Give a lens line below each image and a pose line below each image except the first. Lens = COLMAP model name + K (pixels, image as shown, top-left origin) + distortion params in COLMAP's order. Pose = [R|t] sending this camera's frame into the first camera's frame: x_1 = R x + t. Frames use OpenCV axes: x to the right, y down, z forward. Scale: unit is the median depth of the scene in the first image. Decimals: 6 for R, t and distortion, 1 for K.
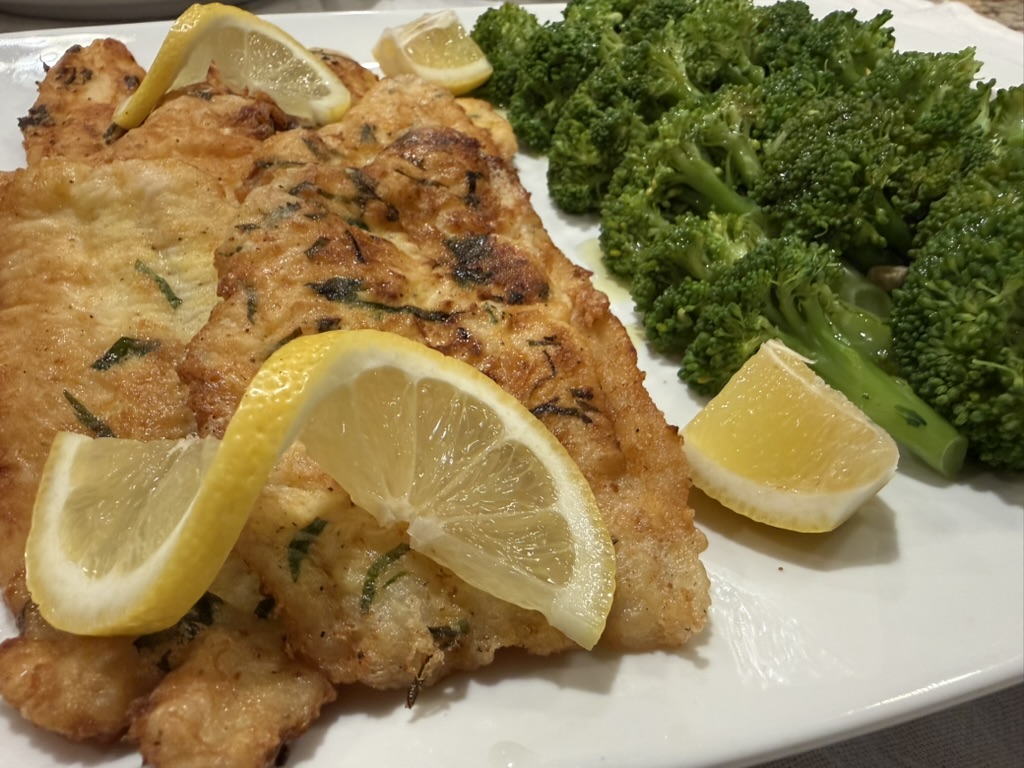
lens RADIAL K [[722.2, 0, 471.4], [0, 722.2, 368.7], [0, 0, 1]] dist [0.012768, -0.014228]
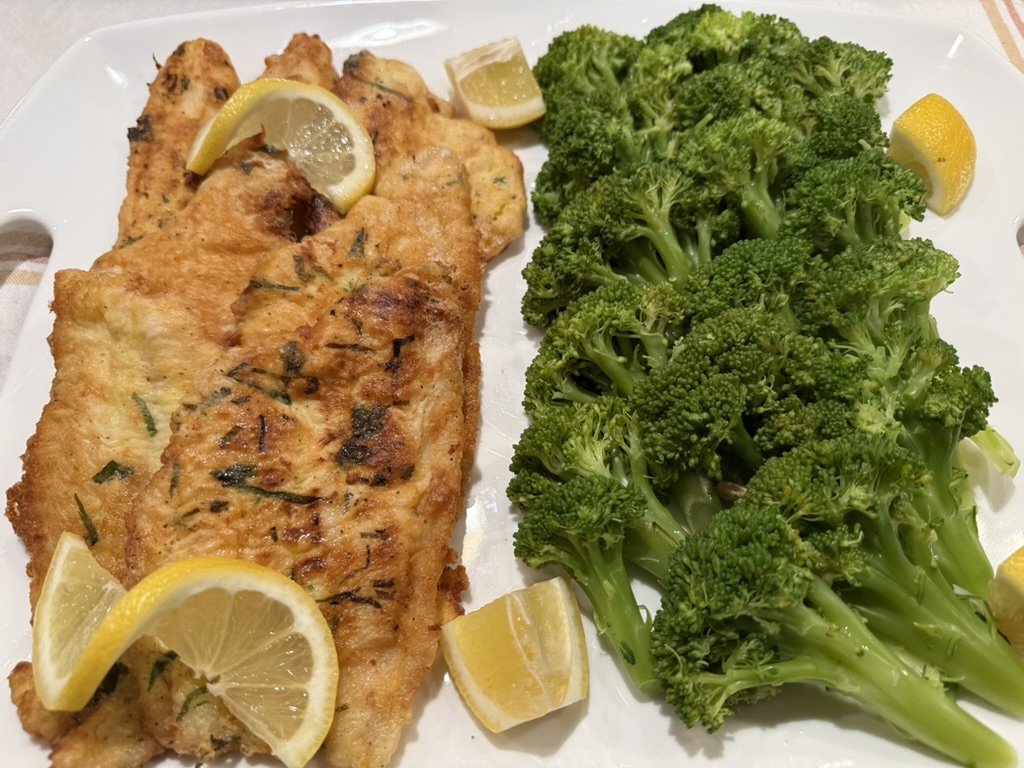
lens RADIAL K [[722.2, 0, 511.5], [0, 722.2, 379.4], [0, 0, 1]] dist [0.012768, -0.014228]
pose [[0.953924, 0.233627, -0.188273, 0.499140], [-0.160111, 0.927025, 0.339101, -0.758109], [0.253757, -0.293332, 0.921718, -0.117642]]
